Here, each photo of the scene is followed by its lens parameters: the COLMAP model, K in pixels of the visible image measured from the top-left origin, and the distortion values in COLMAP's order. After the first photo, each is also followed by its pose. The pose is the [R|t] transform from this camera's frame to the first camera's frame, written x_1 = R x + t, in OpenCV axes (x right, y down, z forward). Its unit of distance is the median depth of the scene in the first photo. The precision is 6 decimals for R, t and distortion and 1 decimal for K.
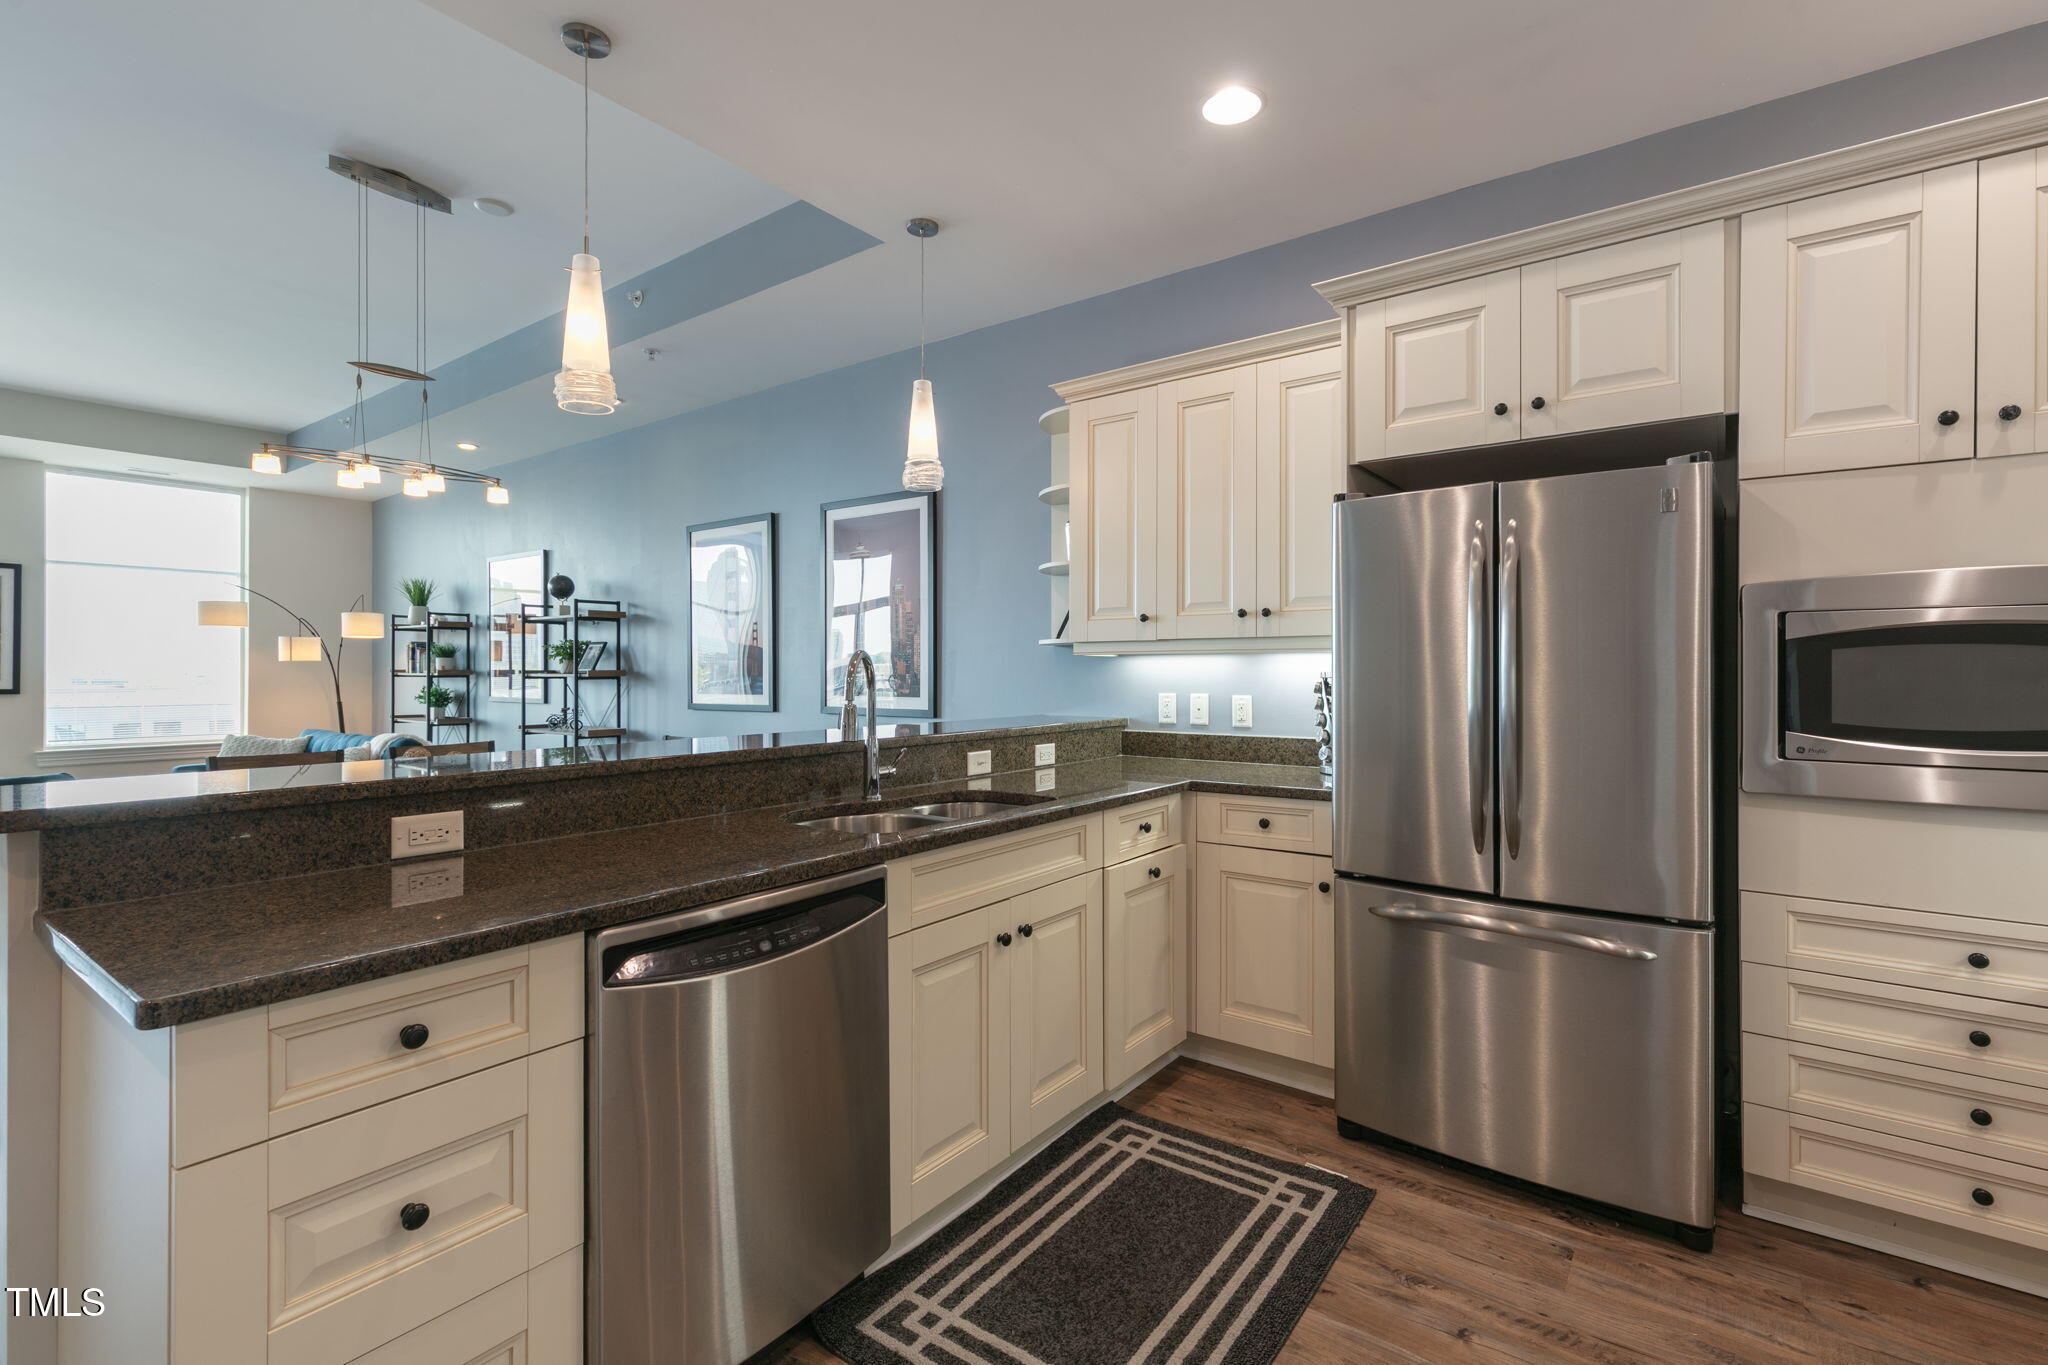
lens RADIAL K [[953.4, 0, 1020.9], [0, 953.4, 669.7], [0, 0, 1]] dist [0.004649, -0.001723]
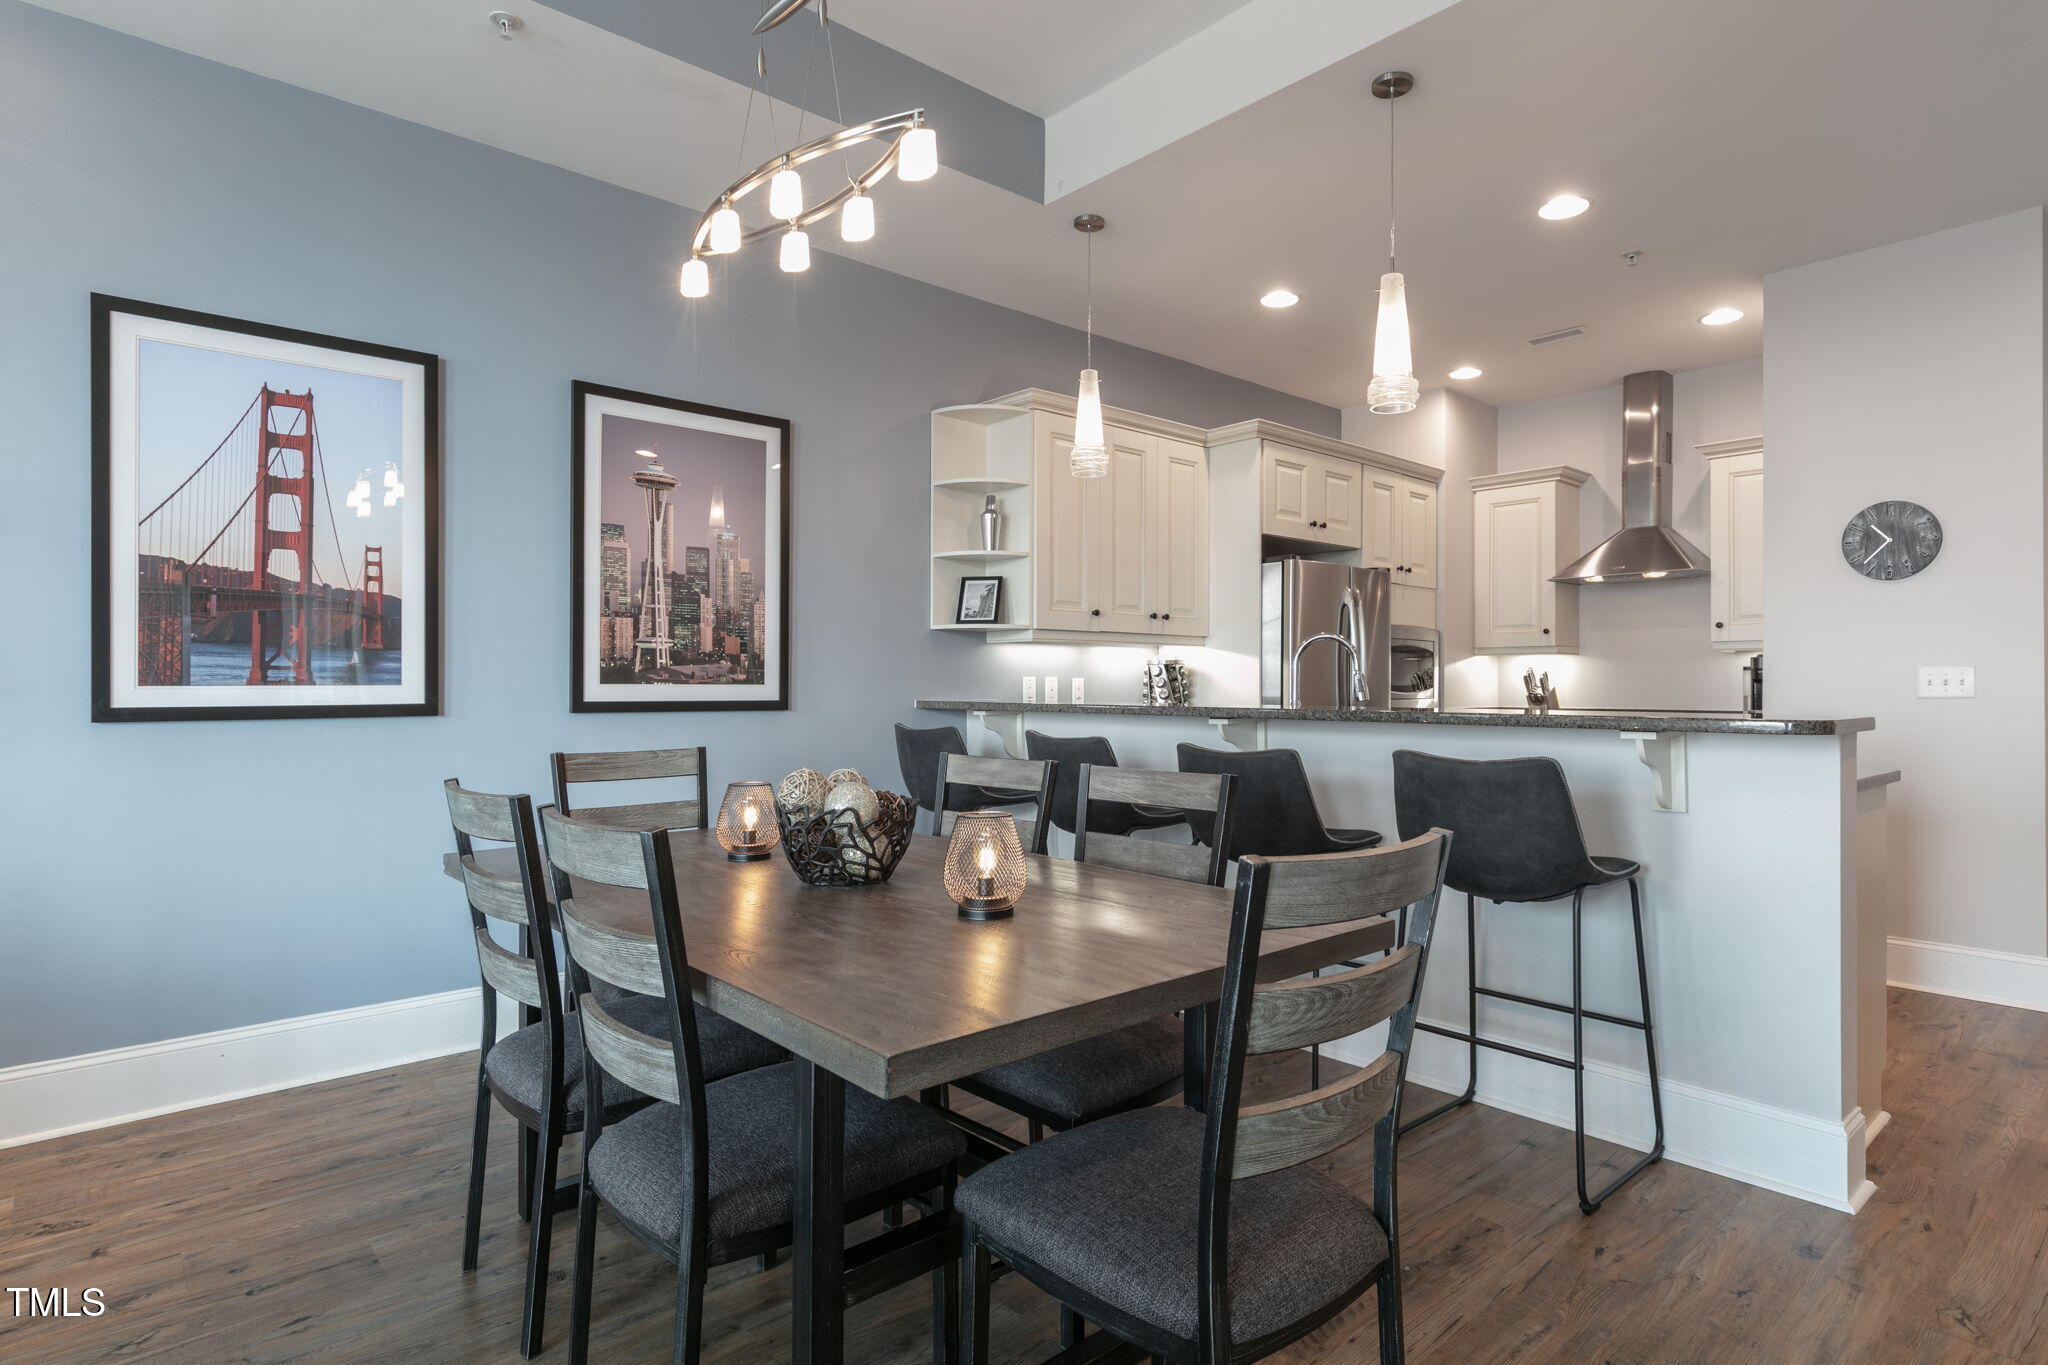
lens RADIAL K [[1076.1, 0, 1015.7], [0, 1076.1, 672.8], [0, 0, 1]] dist [-0.015515, -0.000949]
pose [[0.191200, 0.013934, 0.981452, -1.776260], [-0.003195, 0.999903, -0.013573, 0.058598], [-0.981546, -0.000540, 0.191226, 1.214080]]
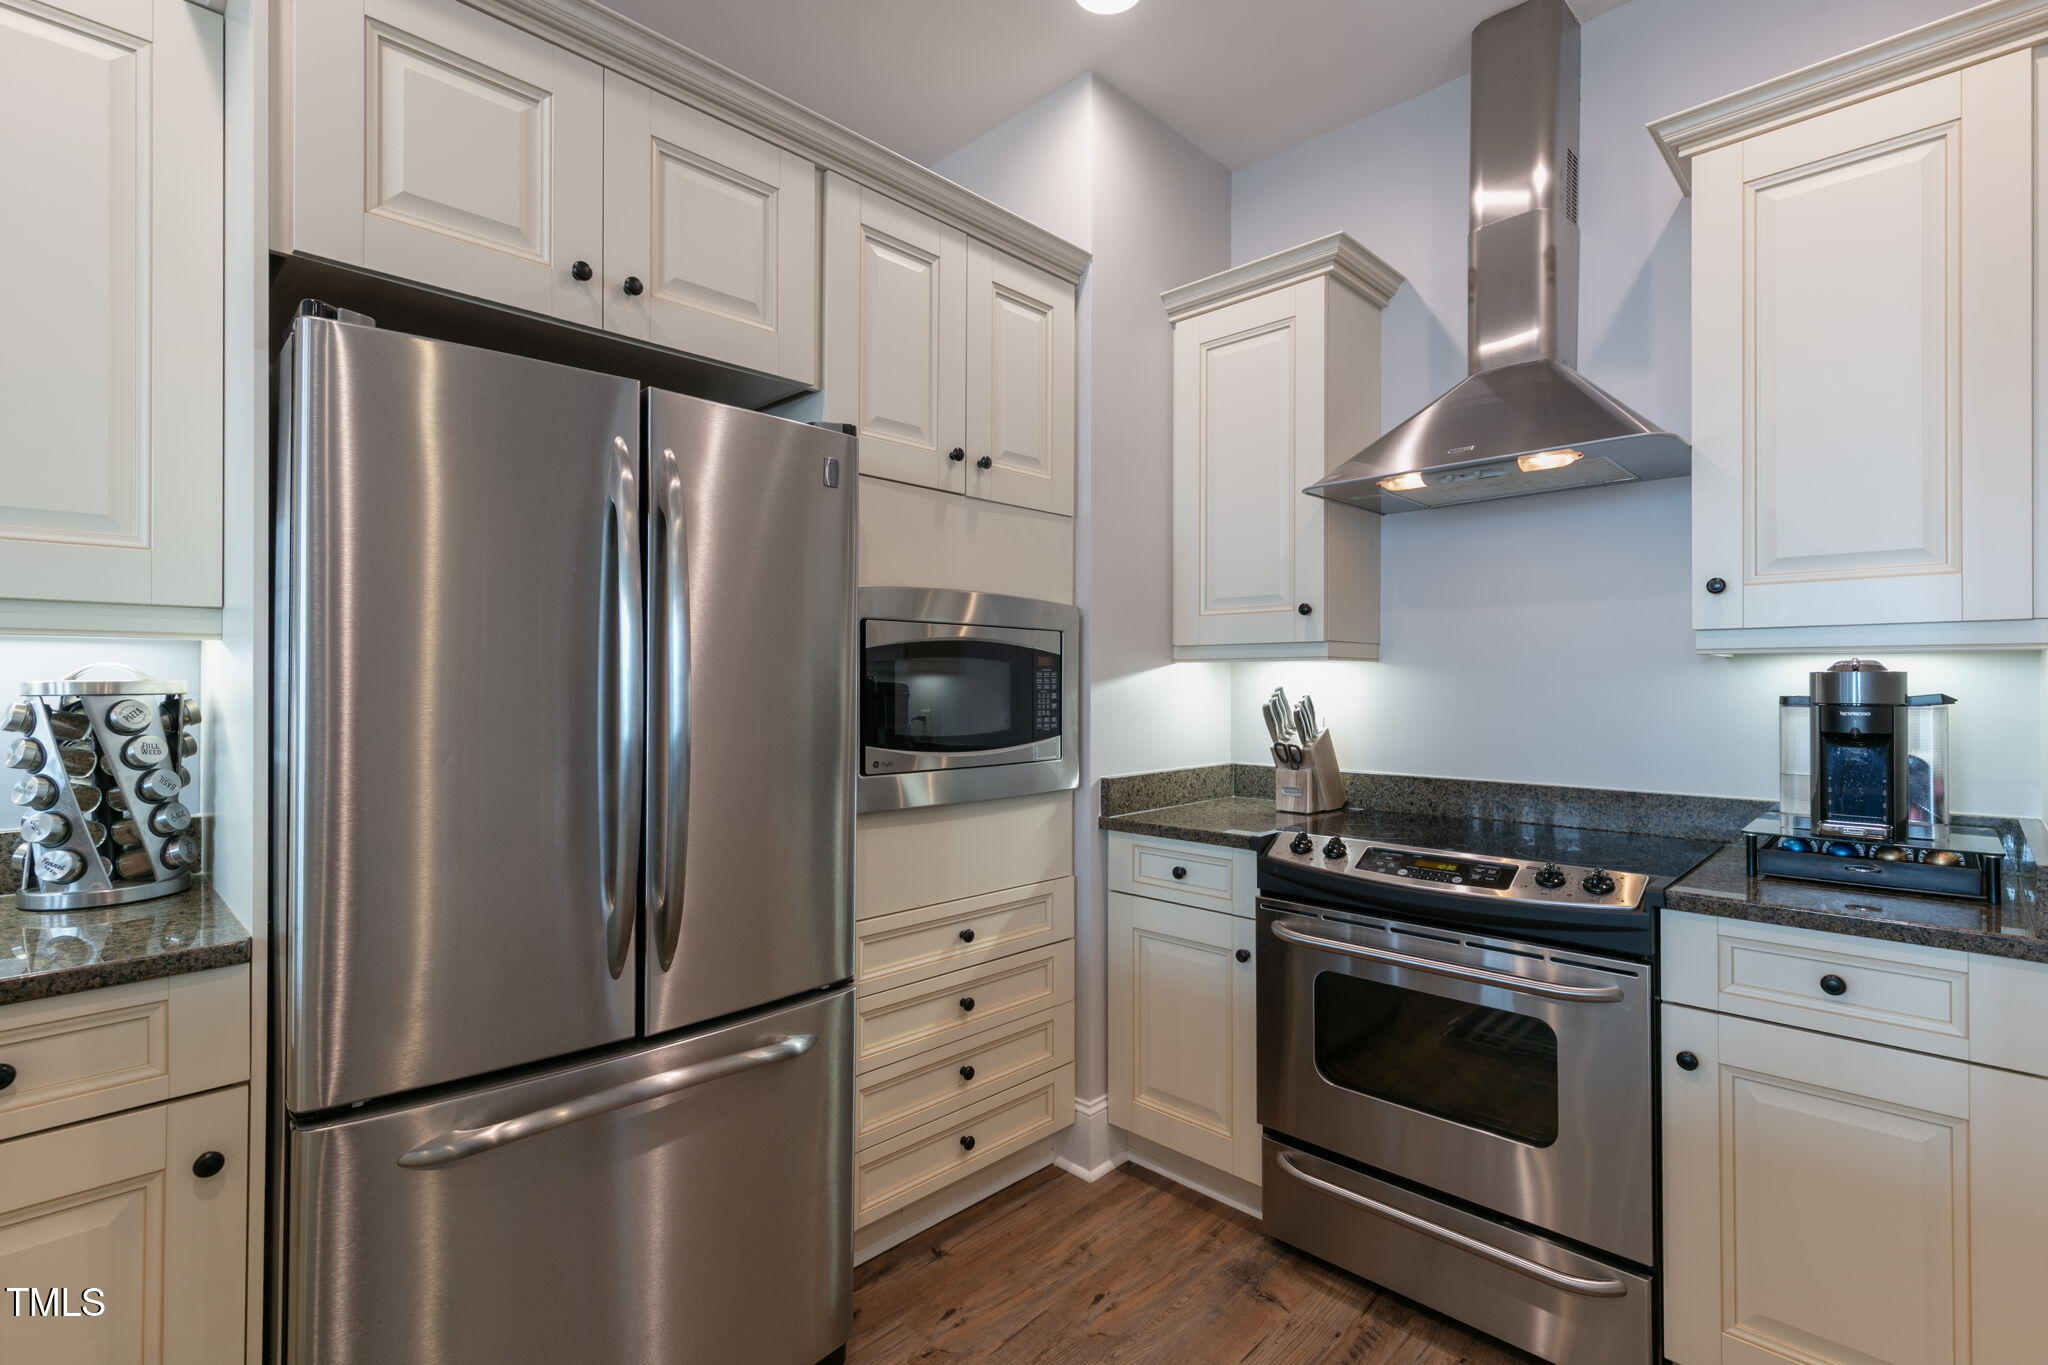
lens RADIAL K [[953.4, 0, 1025.5], [0, 953.4, 675.3], [0, 0, 1]] dist [0.004649, -0.001723]
pose [[0.107811, 0.007578, 0.994143, -0.100382], [-0.001867, 0.999971, -0.007420, 0.001273], [-0.994170, -0.001056, 0.107822, 0.656591]]
